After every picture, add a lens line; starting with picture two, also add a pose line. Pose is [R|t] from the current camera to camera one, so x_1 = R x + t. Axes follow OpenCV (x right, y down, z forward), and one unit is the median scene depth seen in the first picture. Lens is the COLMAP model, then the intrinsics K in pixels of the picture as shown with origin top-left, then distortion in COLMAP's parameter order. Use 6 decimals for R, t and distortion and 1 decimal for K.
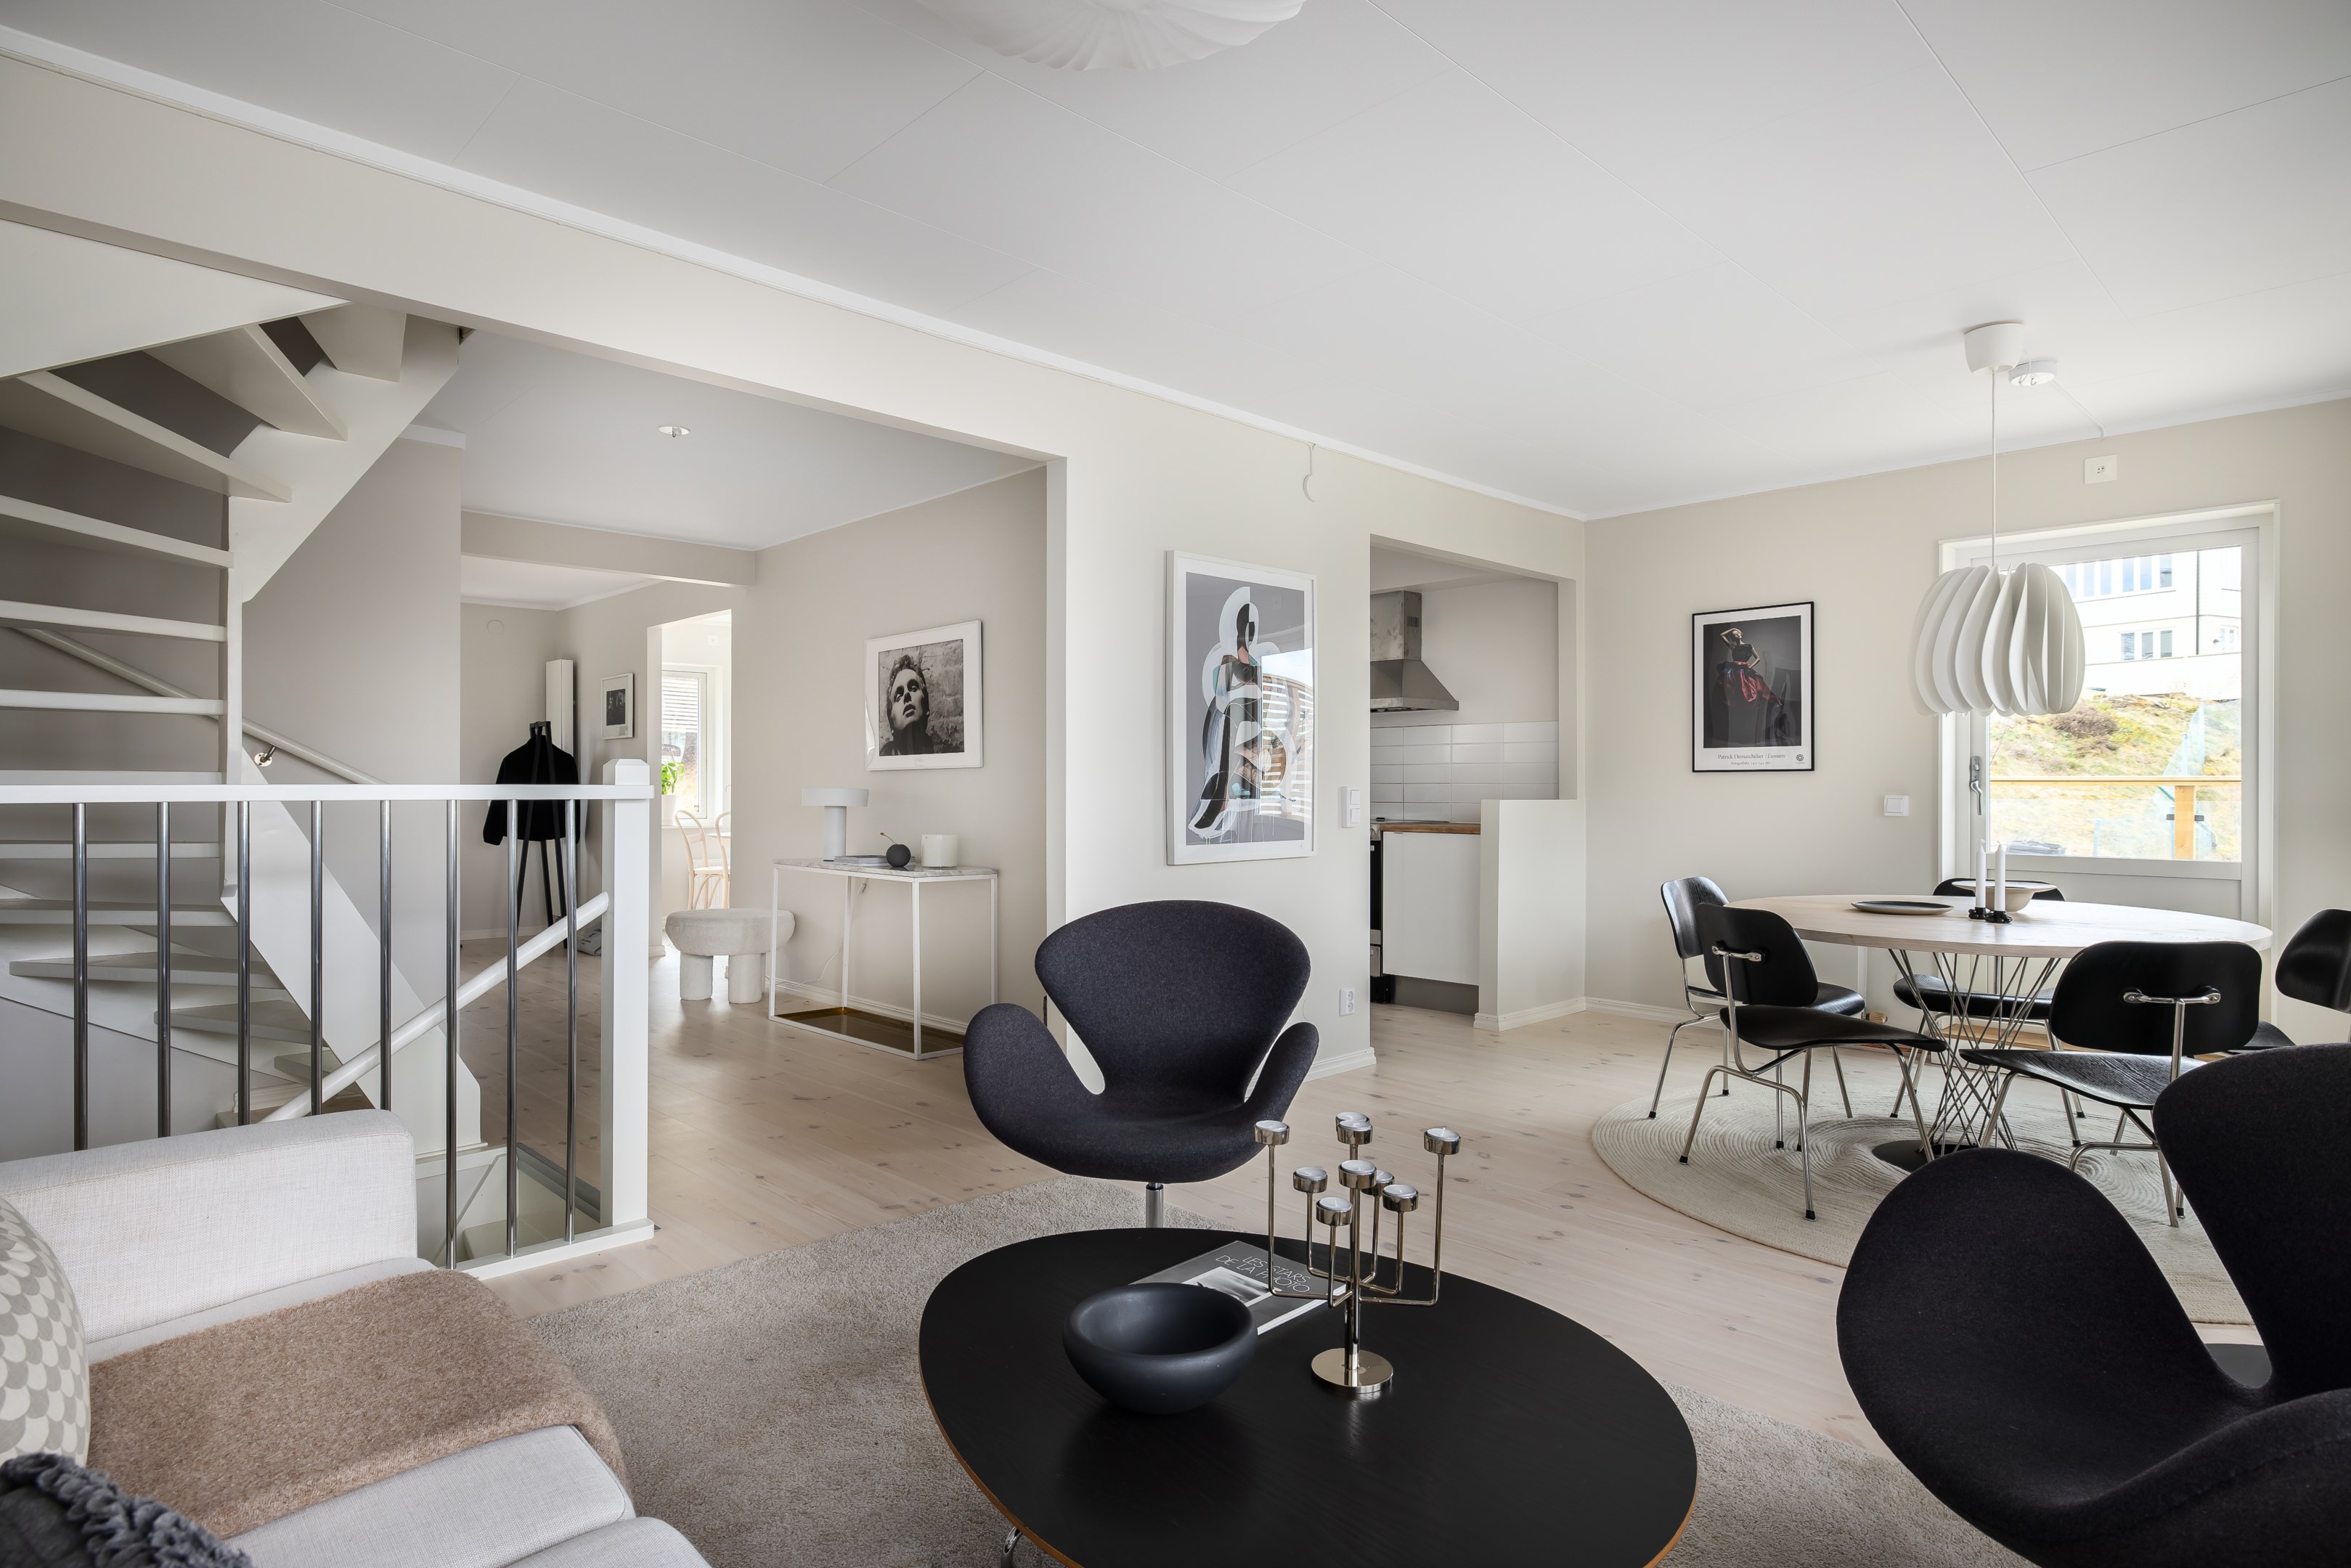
lens RADIAL K [[1262.3, 0, 1175.5], [0, 1262.3, 784.0], [0, 0, 1]] dist [-0.001416, -0.000434]
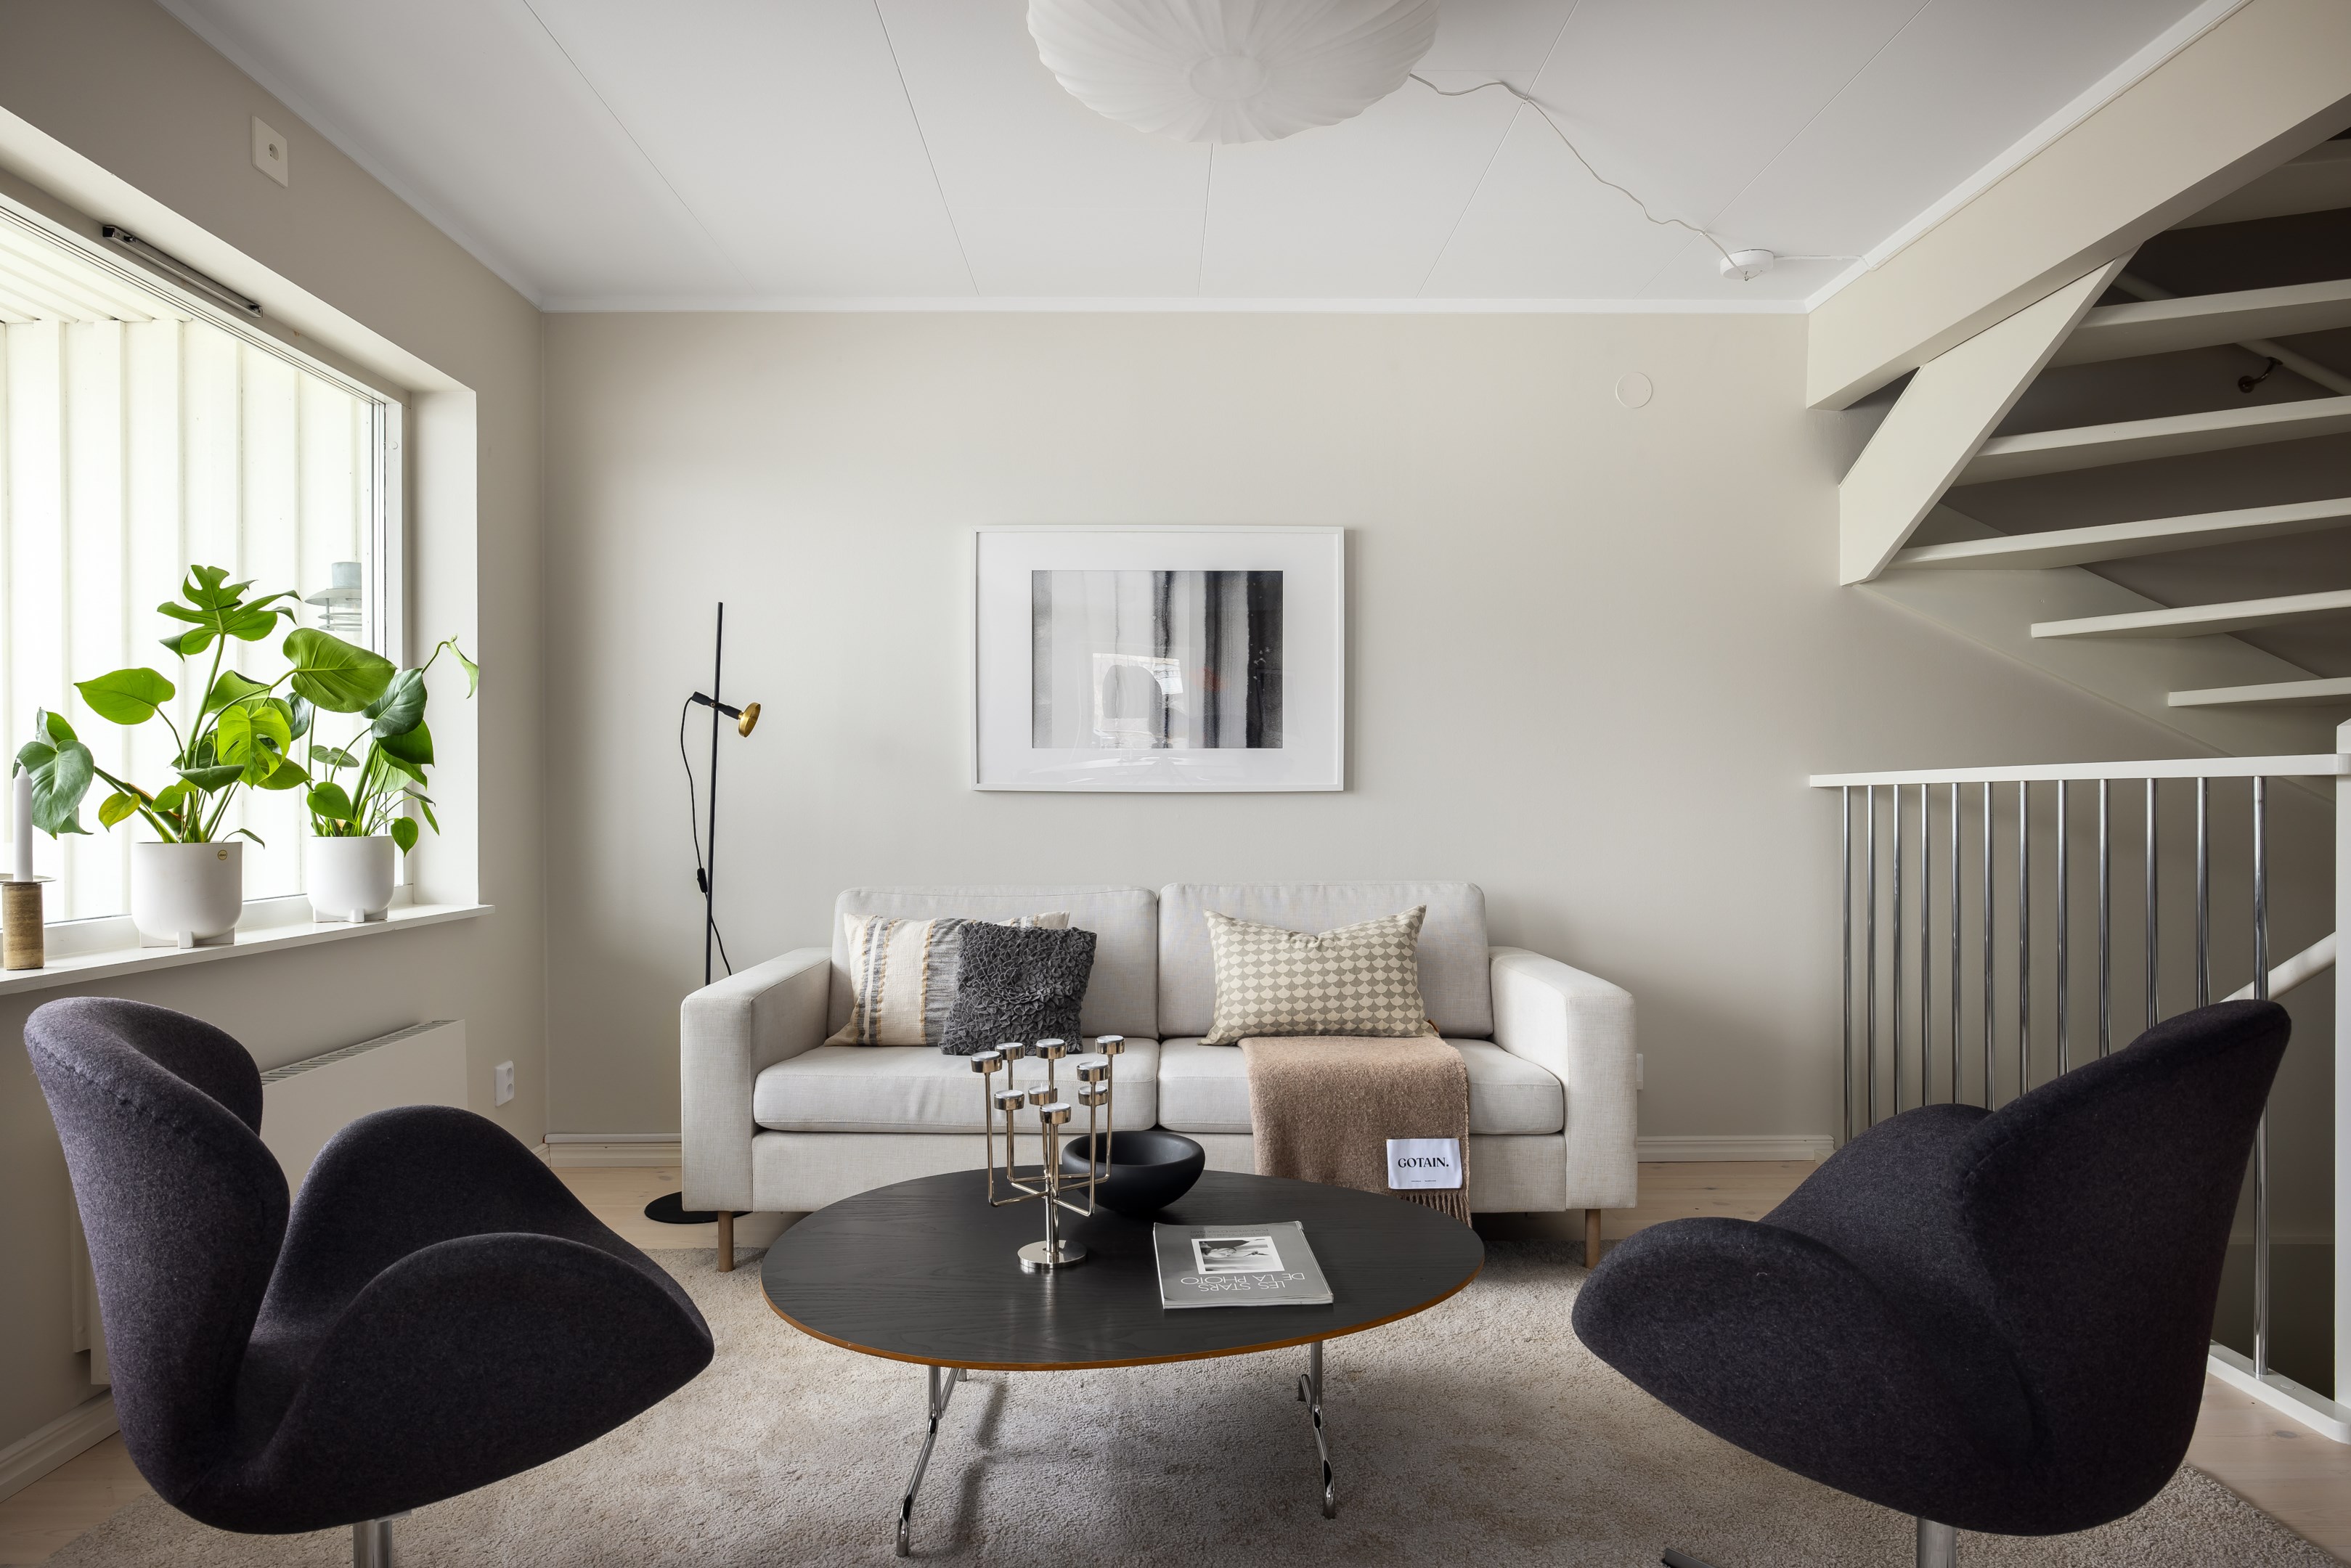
lens RADIAL K [[1335.5, 0, 1164.6], [0, 1335.5, 806.1], [0, 0, 1]] dist [-0.000154, -0.001192]
pose [[-0.694407, 0.000024, -0.719582, 0.288577], [0.002430, 0.999994, -0.002311, 0.014067], [0.719578, -0.003353, -0.694403, 0.578726]]
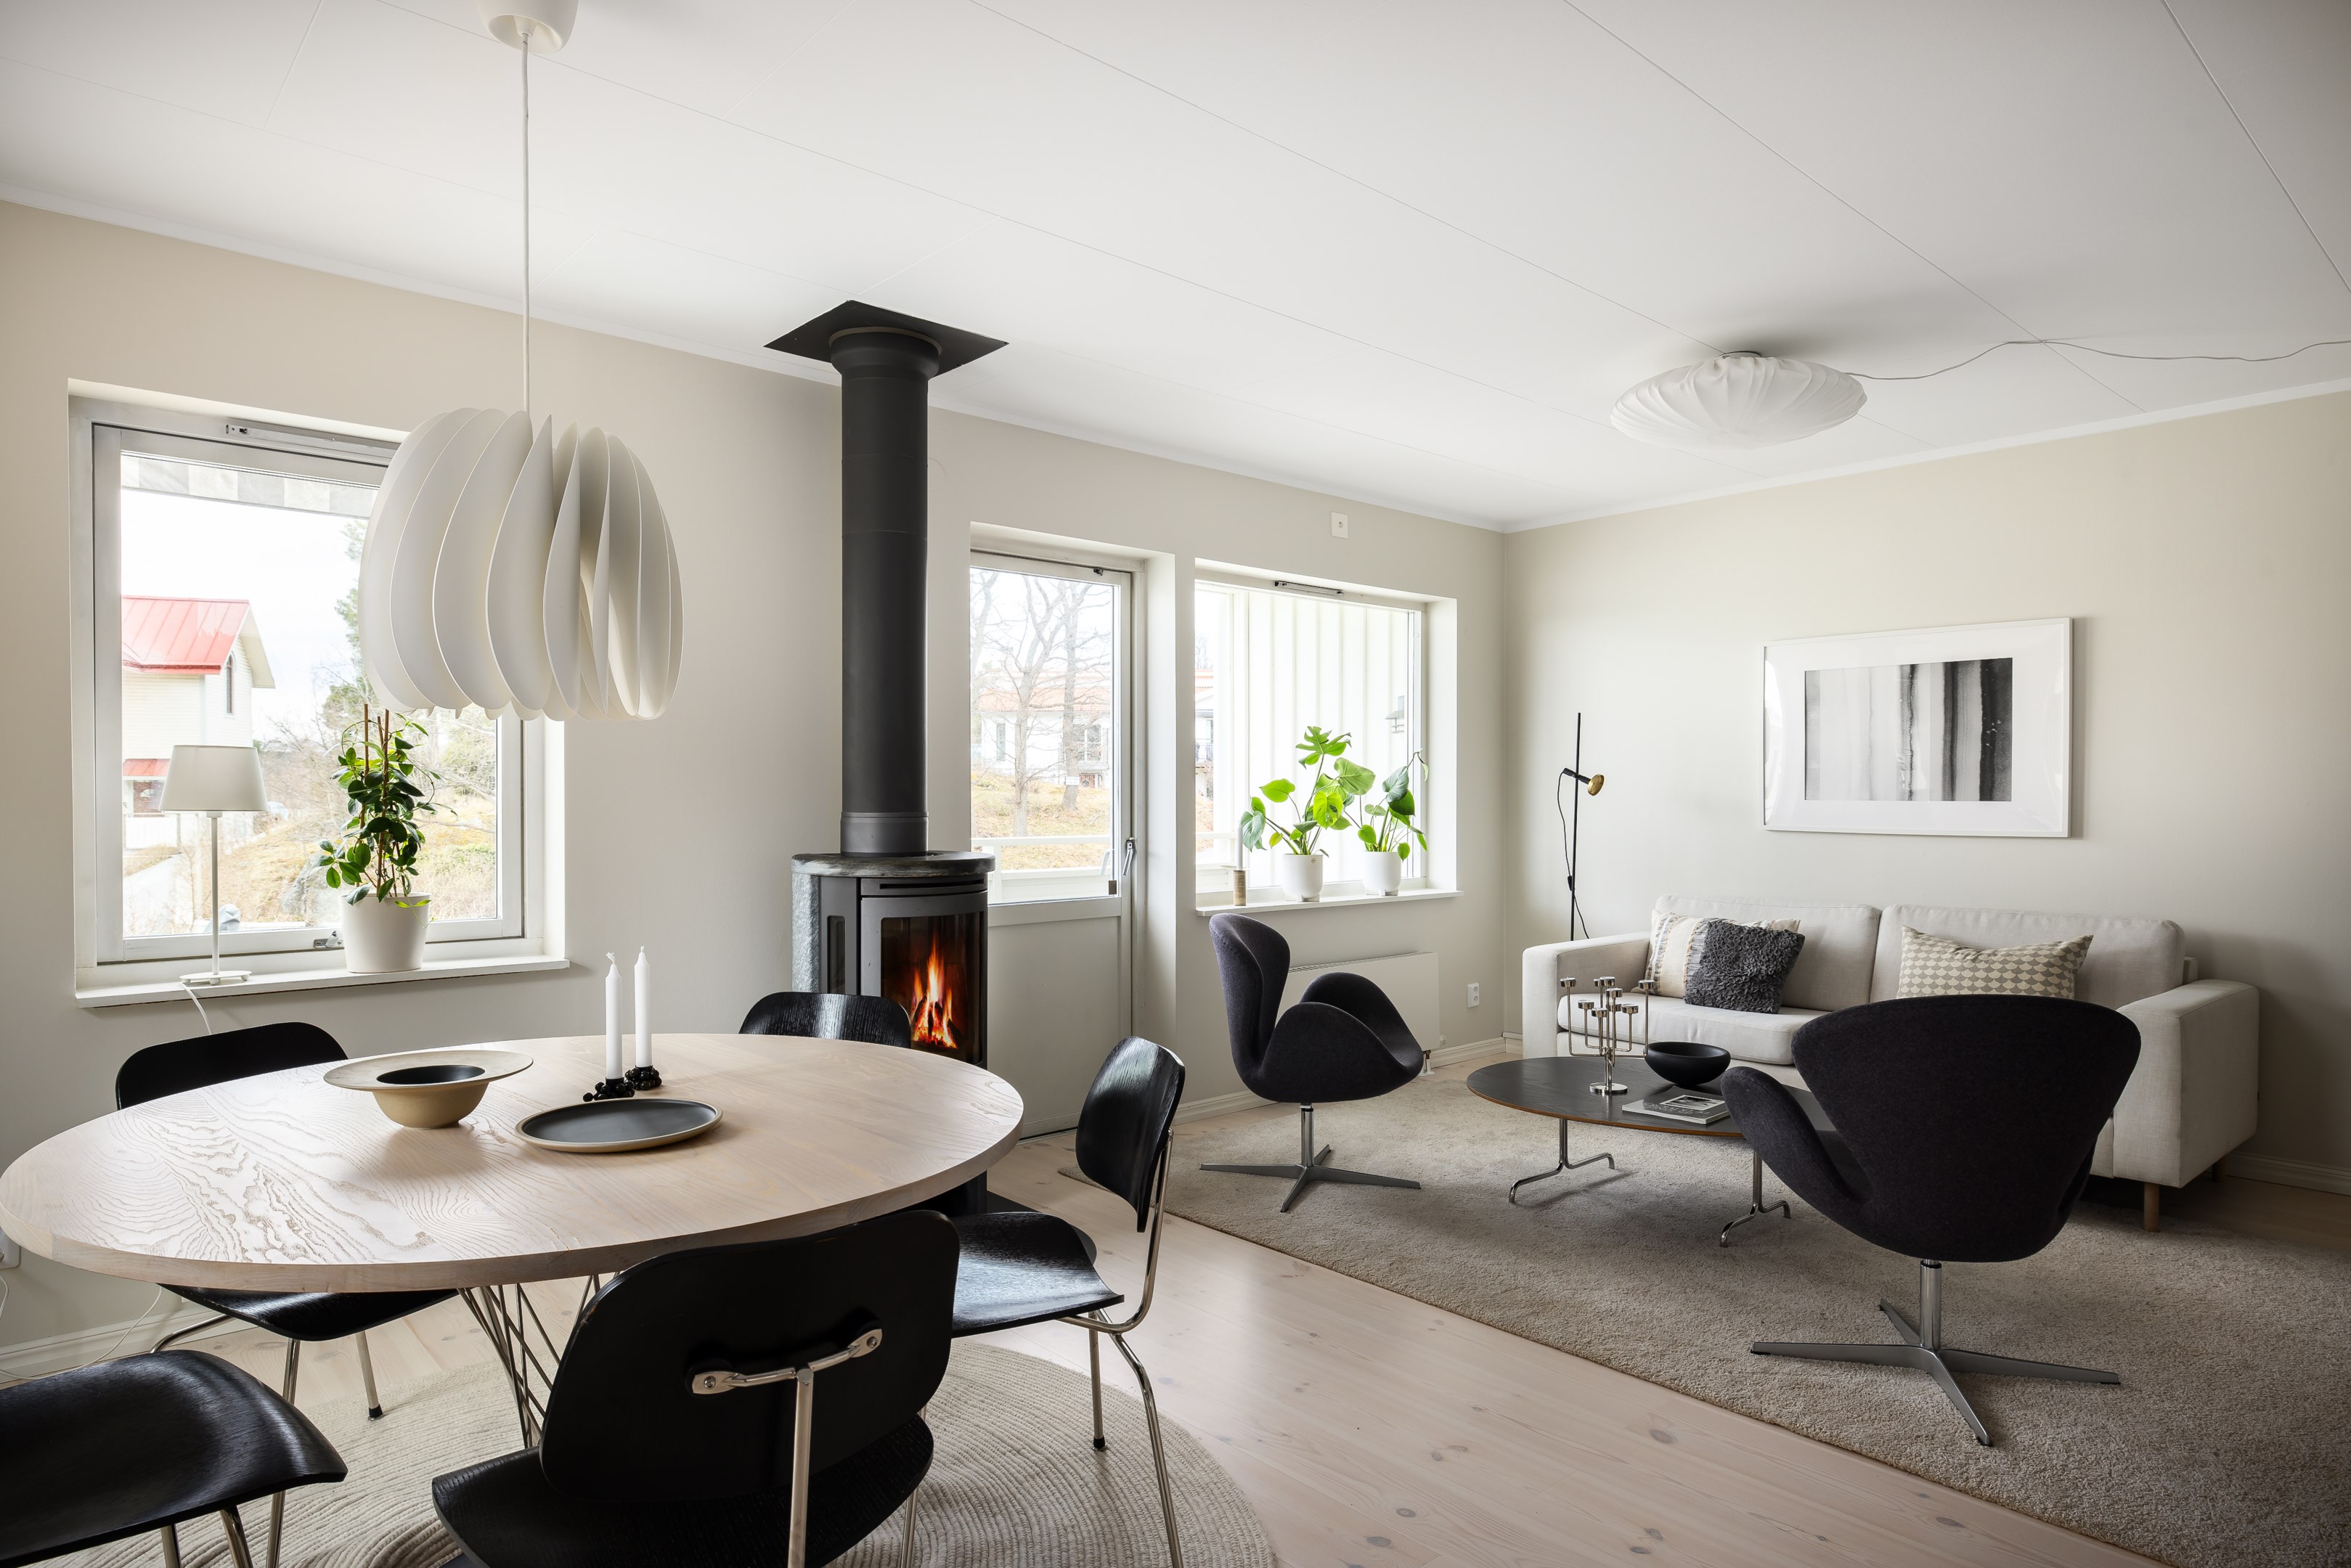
lens RADIAL K [[1335.5, 0, 1164.6], [0, 1335.5, 806.1], [0, 0, 1]] dist [-0.000154, -0.001192]
pose [[-0.998658, -0.005600, 0.051494, 0.244560], [-0.005325, 0.999971, 0.005467, -0.016470], [-0.051523, 0.005185, -0.998658, 1.029394]]
